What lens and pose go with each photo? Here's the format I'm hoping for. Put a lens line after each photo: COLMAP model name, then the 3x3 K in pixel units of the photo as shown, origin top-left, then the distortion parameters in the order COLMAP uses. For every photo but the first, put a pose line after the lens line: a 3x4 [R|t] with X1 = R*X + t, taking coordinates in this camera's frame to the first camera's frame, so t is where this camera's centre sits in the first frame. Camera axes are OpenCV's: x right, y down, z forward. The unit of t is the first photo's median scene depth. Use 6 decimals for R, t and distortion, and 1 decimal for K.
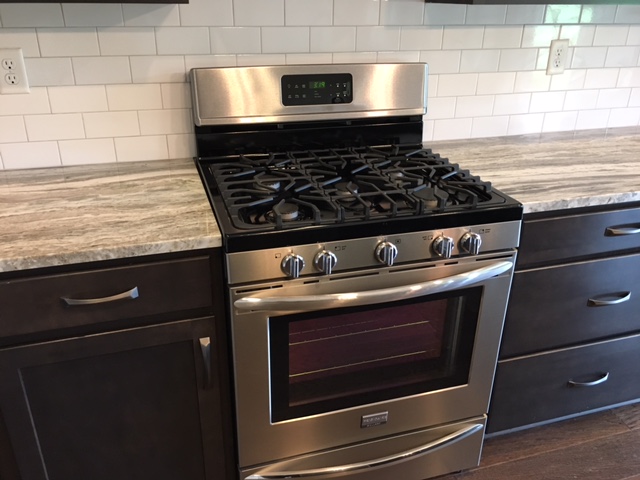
lens RADIAL K [[546.2, 0, 320.1], [0, 546.2, 238.3], [0, 0, 1]] dist [0.056980, -0.055040]
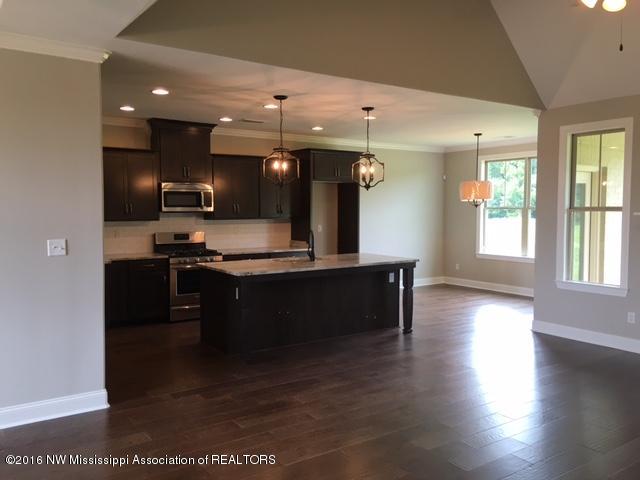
lens RADIAL K [[546.2, 0, 315.2], [0, 546.2, 240.3], [0, 0, 1]] dist [0.056980, -0.055040]
pose [[0.951626, -0.026580, 0.306107, -0.362953], [0.131907, 0.935116, -0.328875, 1.497551], [-0.277504, 0.353344, 0.893386, -3.615492]]
